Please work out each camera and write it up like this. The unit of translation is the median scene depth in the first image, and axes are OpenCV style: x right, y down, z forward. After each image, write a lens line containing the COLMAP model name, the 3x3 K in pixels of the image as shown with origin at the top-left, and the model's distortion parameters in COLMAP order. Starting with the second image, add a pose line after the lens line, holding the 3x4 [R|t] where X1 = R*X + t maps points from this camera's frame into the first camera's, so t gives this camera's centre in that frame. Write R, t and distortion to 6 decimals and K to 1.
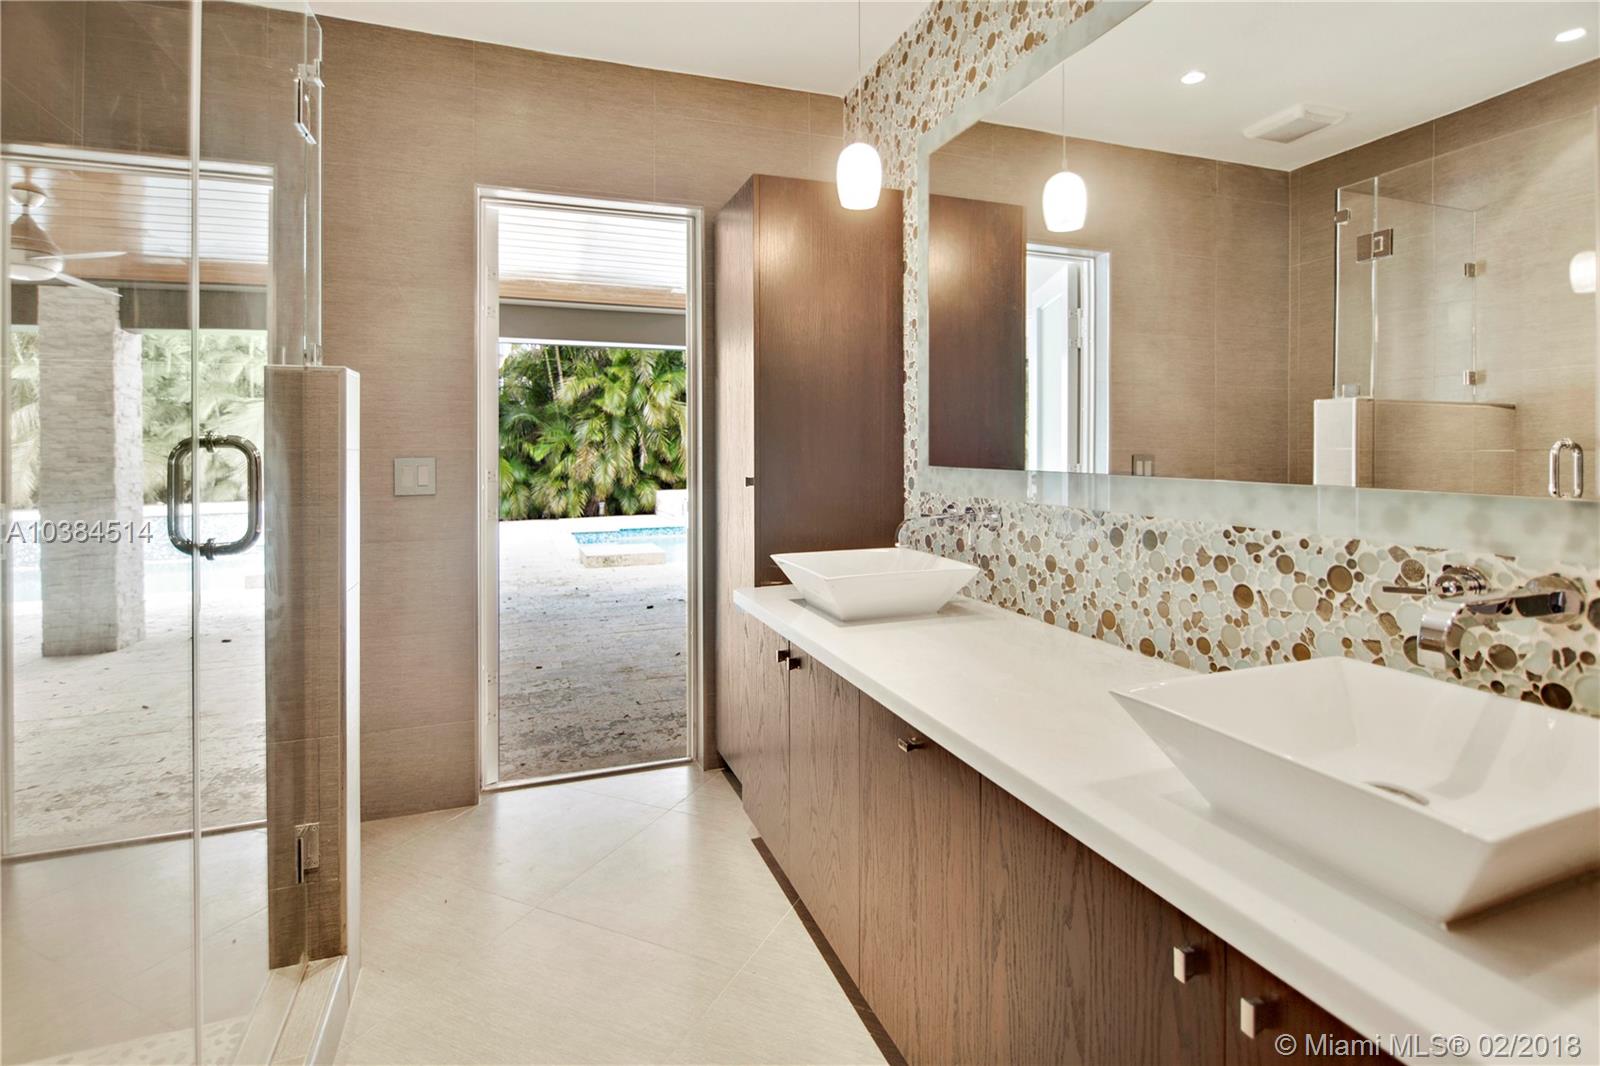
lens RADIAL K [[786.4, 0, 802.2], [0, 786.4, 478.5], [0, 0, 1]] dist [0.000202, -0.001102]
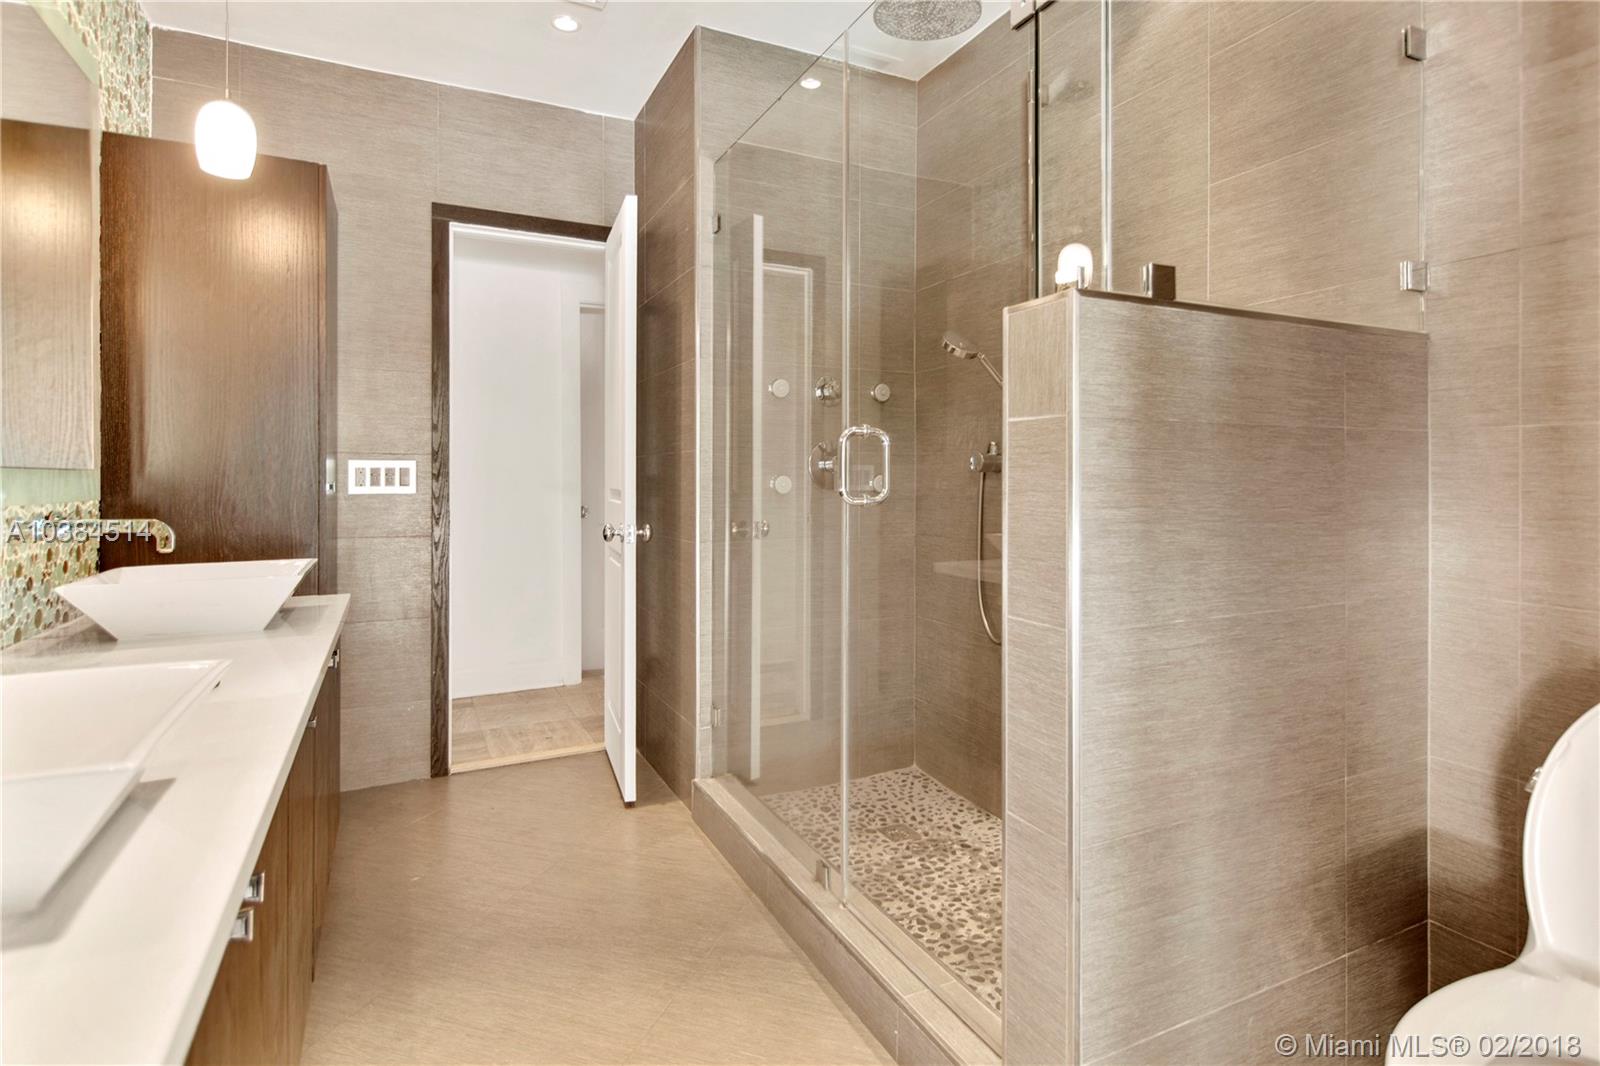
lens RADIAL K [[808.7, 0, 804.4], [0, 808.7, 471.8], [0, 0, 1]] dist [-0.001299, -0.002487]
pose [[-0.994264, 0.000793, -0.106954, -0.342705], [-0.002847, 0.999422, 0.033876, -0.022068], [0.106919, 0.033986, -0.993687, 1.845555]]
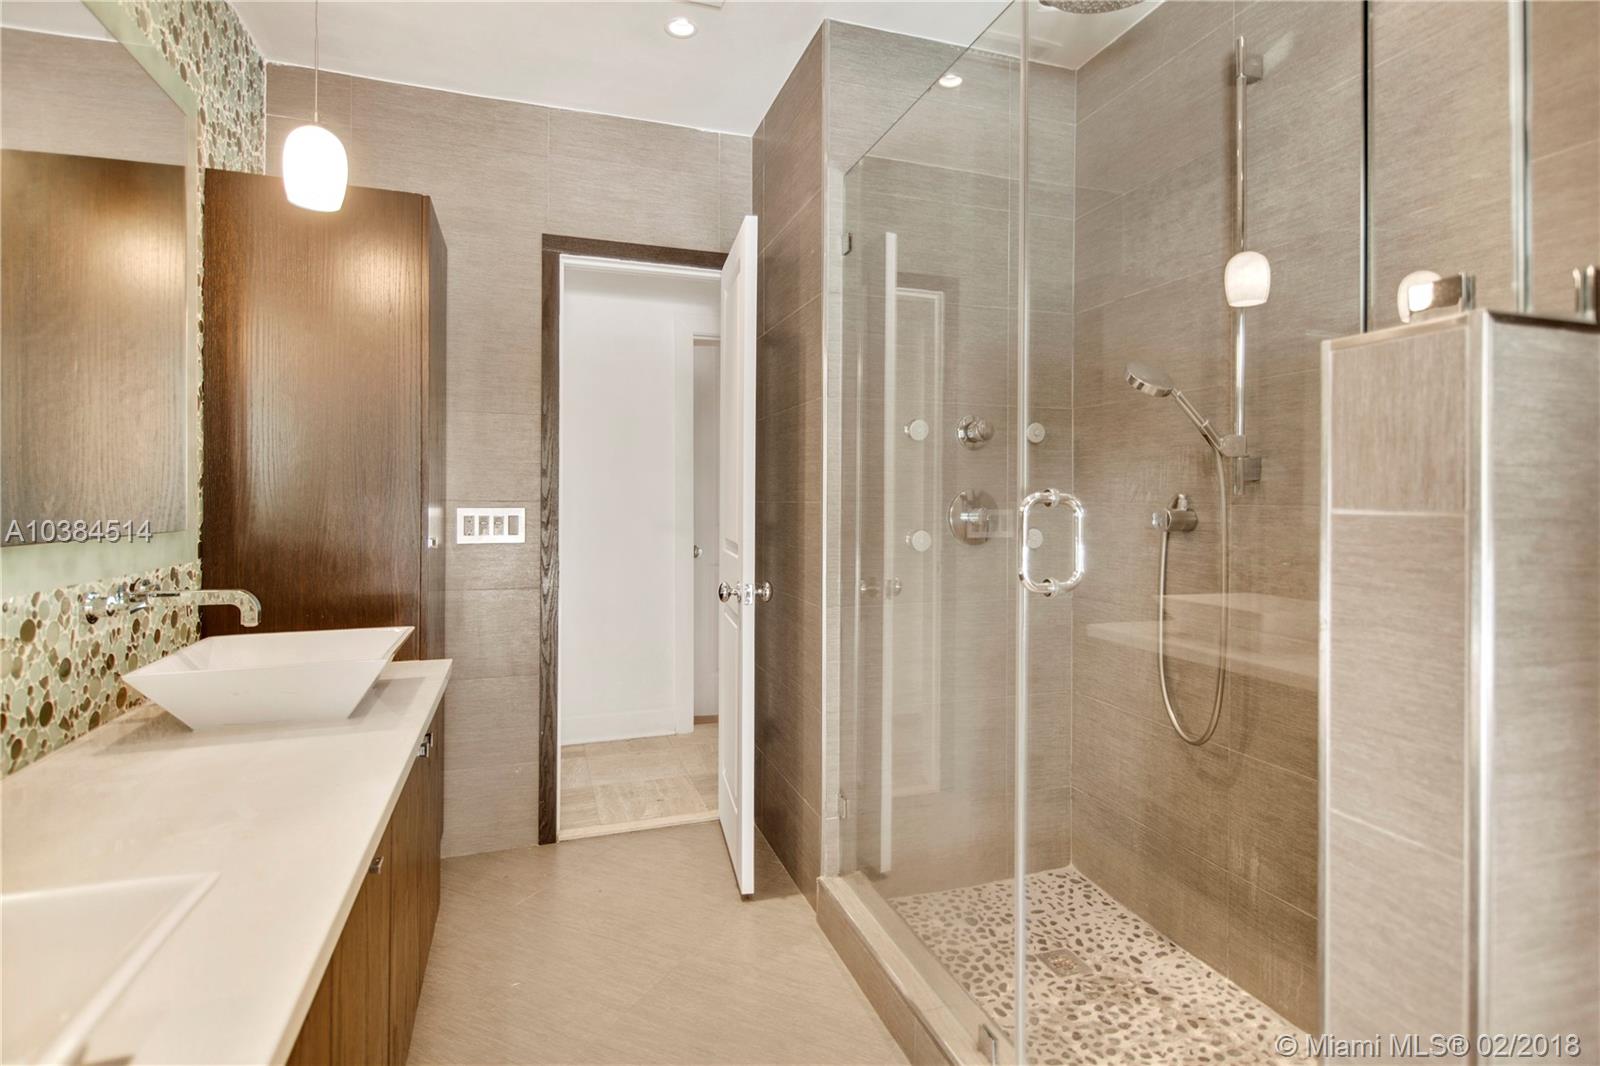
lens RADIAL K [[790.7, 0, 798.4], [0, 790.7, 491.5], [0, 0, 1]] dist [0.000204, -0.000984]
pose [[-0.999587, -0.002723, 0.028616, -0.295567], [-0.001767, 0.999441, 0.033378, -0.076737], [-0.028690, 0.033314, -0.999033, 1.595531]]
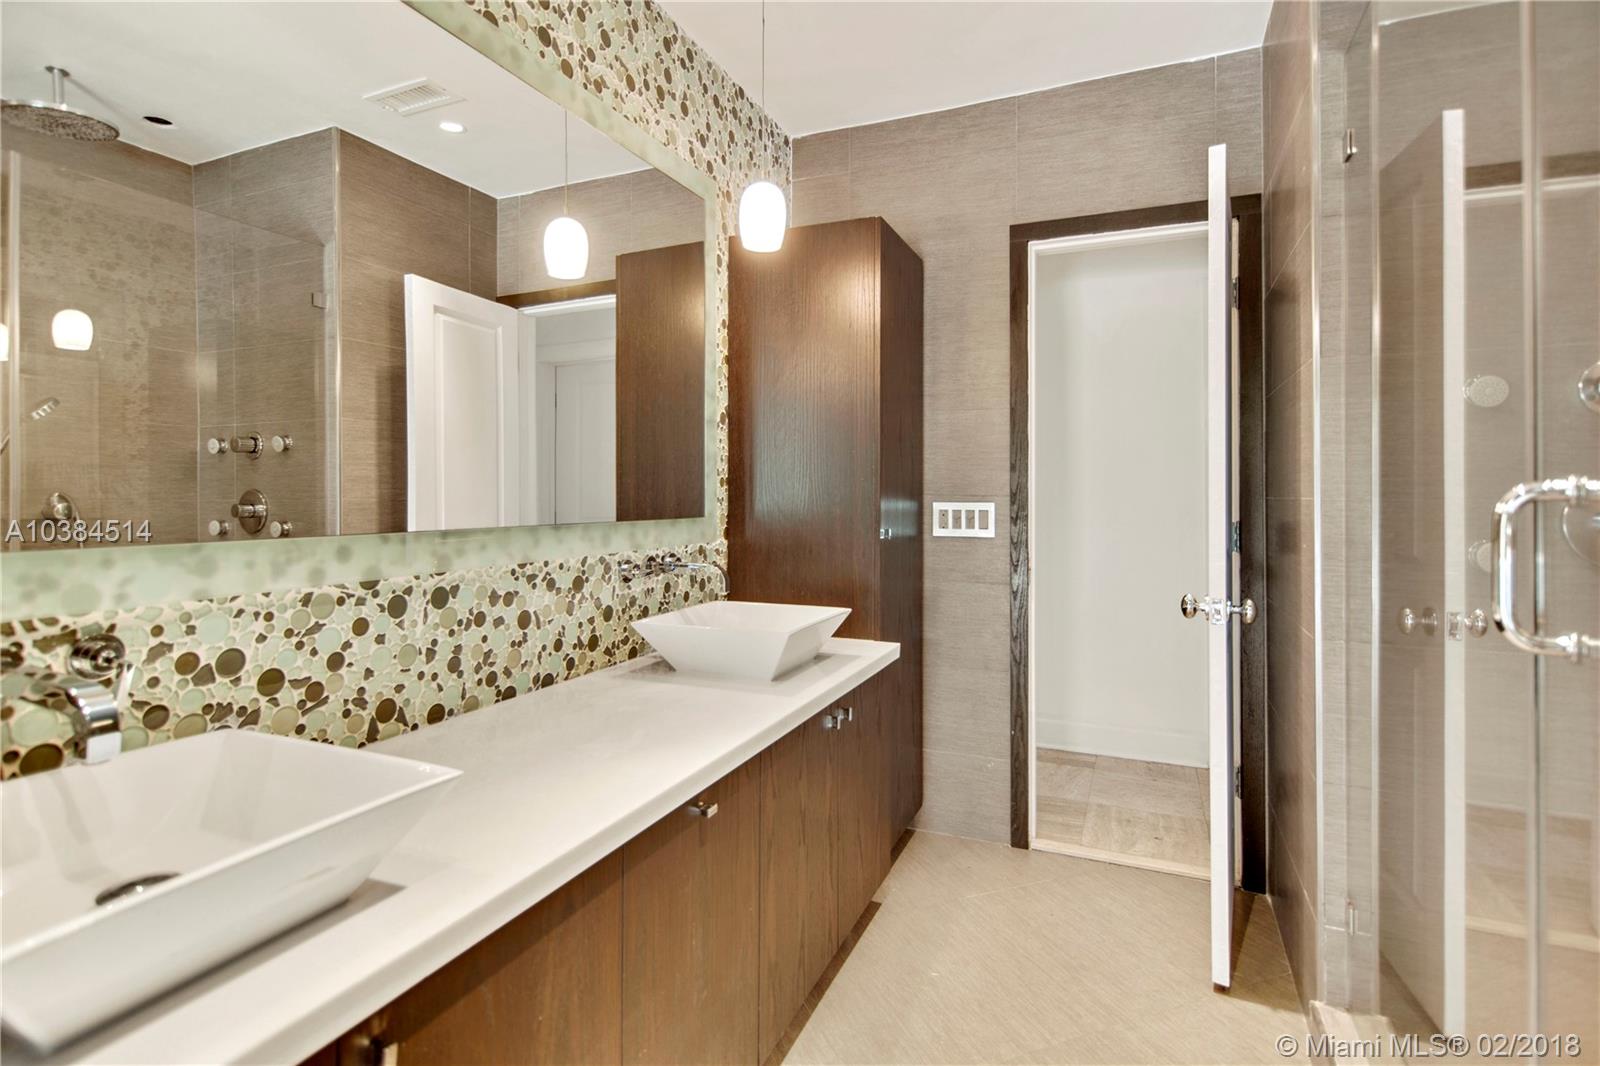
lens RADIAL K [[786.4, 0, 802.2], [0, 786.4, 478.5], [0, 0, 1]] dist [0.000202, -0.001102]
pose [[-0.717337, 0.009209, 0.696666, -0.544050], [0.025295, 0.999598, 0.012832, -0.067832], [-0.696267, 0.026827, -0.717281, 1.410878]]
